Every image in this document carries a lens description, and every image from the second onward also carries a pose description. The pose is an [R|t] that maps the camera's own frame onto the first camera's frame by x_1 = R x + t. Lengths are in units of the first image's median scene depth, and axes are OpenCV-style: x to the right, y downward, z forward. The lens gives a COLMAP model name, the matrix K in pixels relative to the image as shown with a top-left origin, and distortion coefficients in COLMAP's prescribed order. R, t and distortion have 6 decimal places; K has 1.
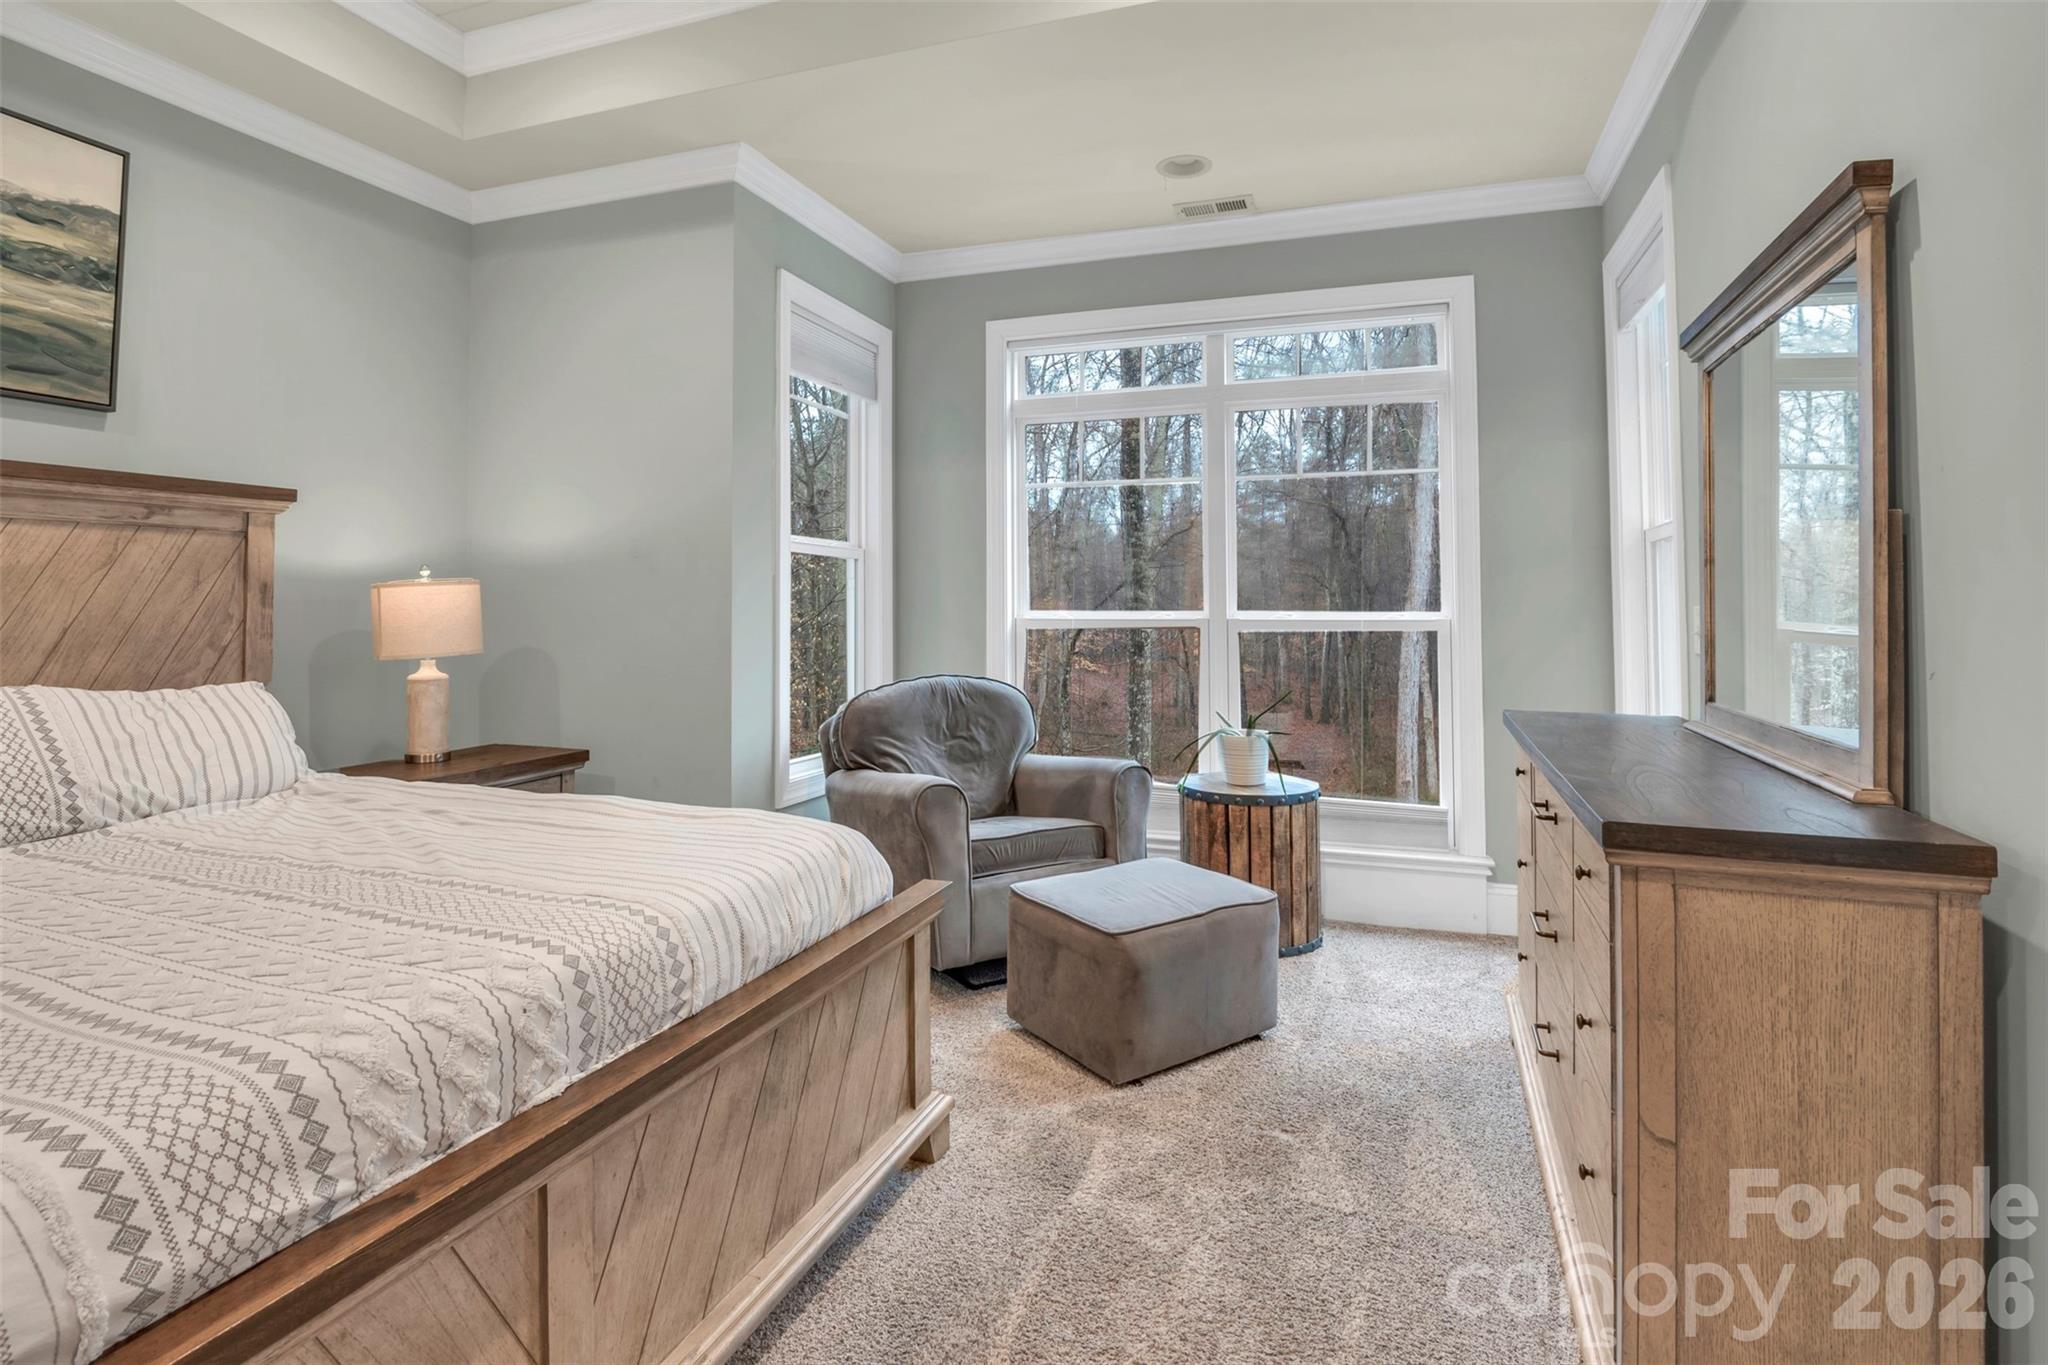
lens RADIAL K [[1045.9, 0, 1027.1], [0, 1045.9, 569.7], [0, 0, 1]] dist [-0.023348, 0.000055]
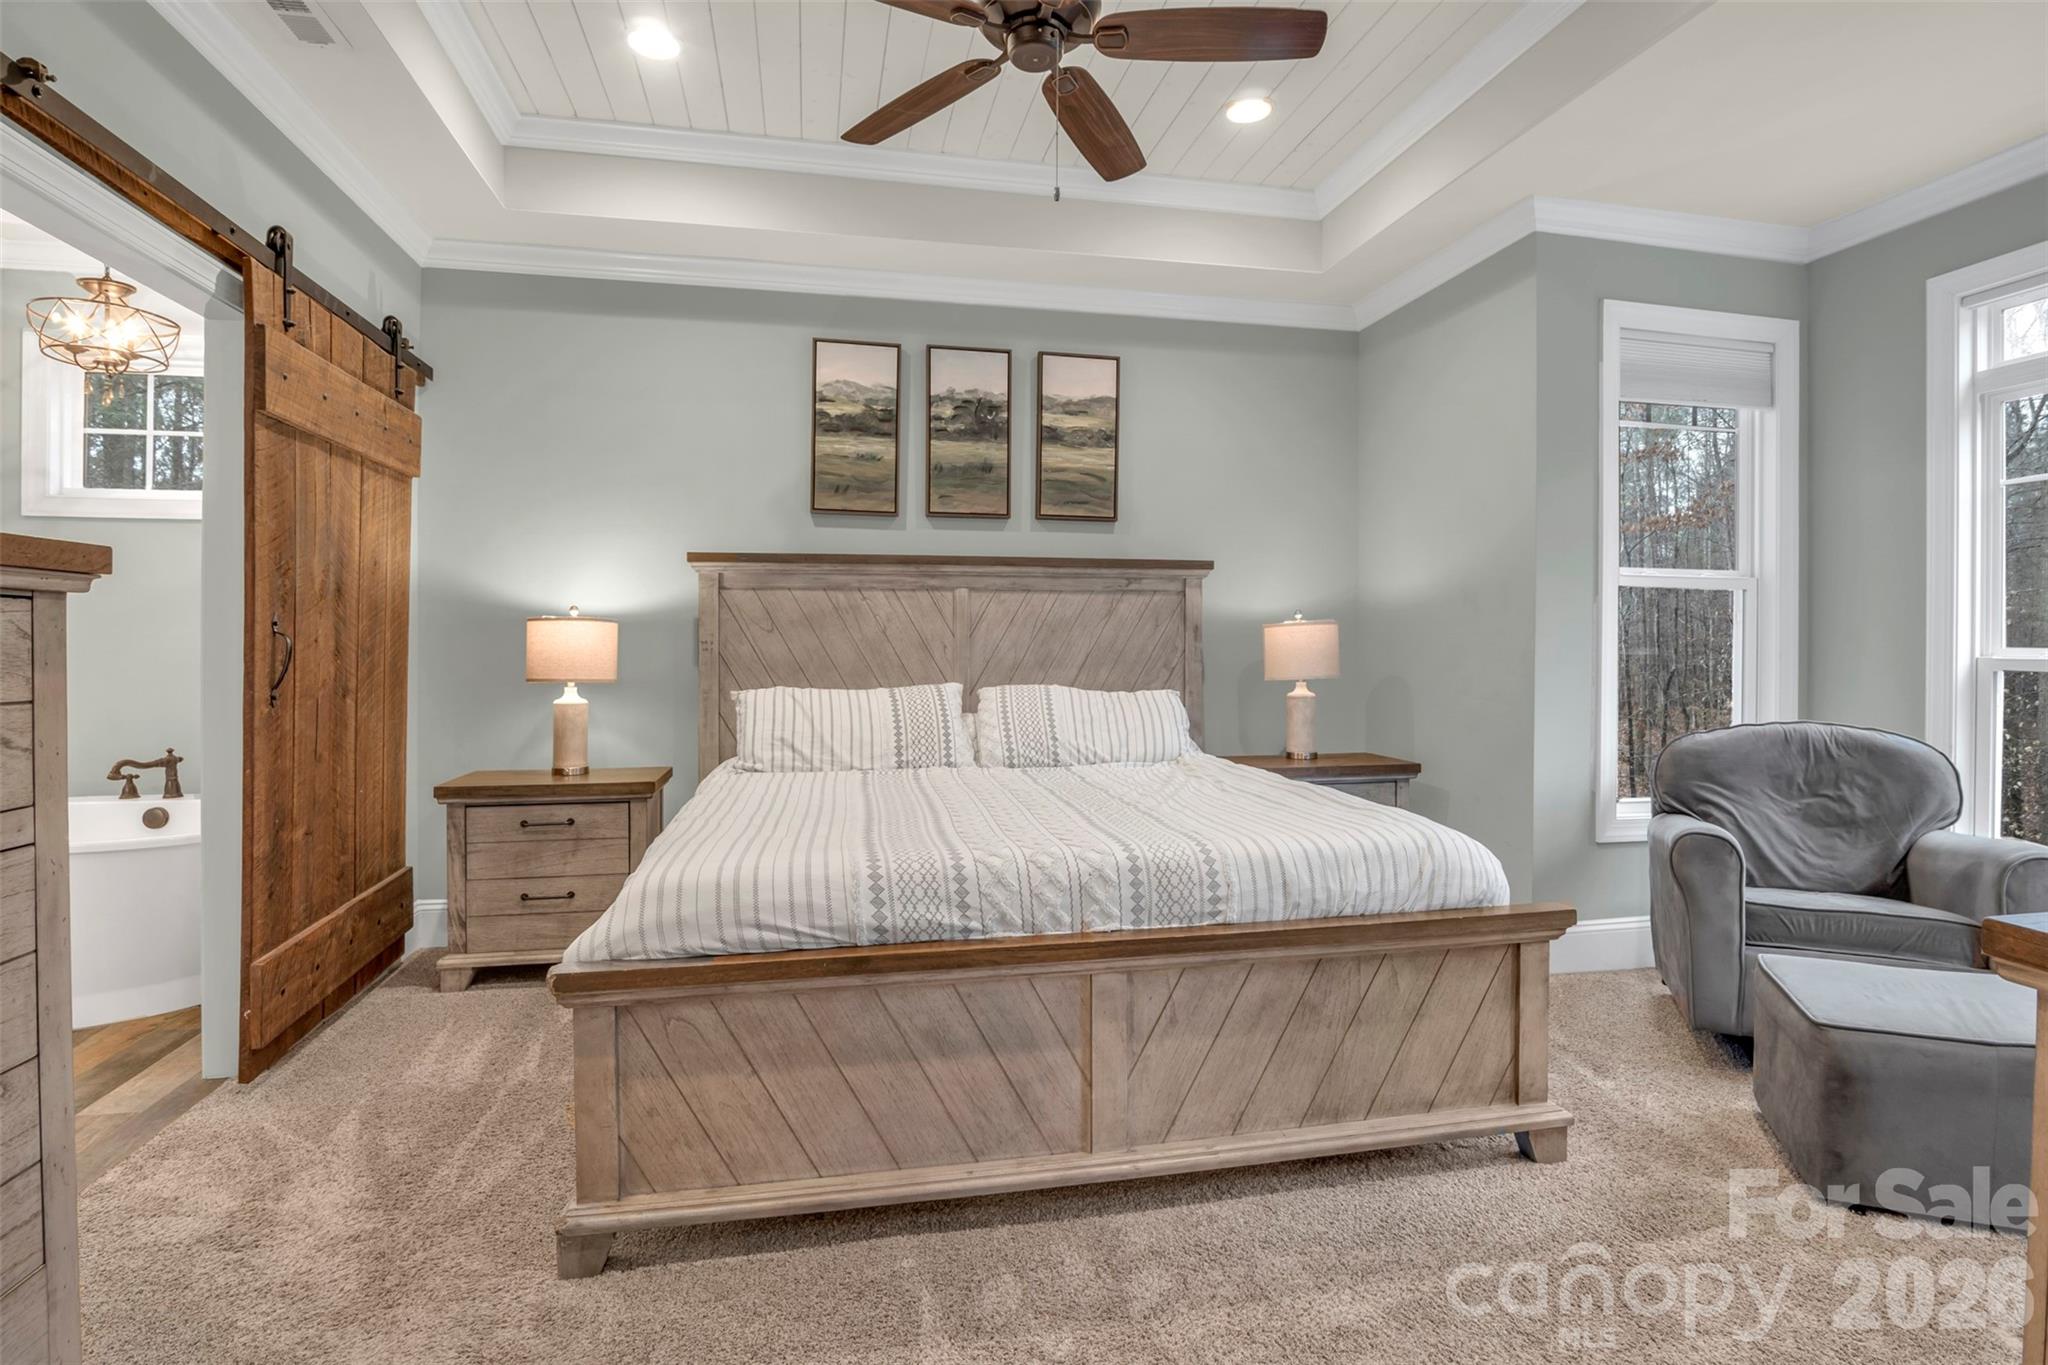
lens RADIAL K [[1020.7, 0, 1012.1], [0, 1020.7, 656.6], [0, 0, 1]] dist [0.002064, -0.022112]
pose [[0.515948, 0.012659, -0.856526, 0.424685], [0.025979, 0.999200, 0.030416, 0.006787], [0.856226, -0.037945, 0.515206, 0.020131]]
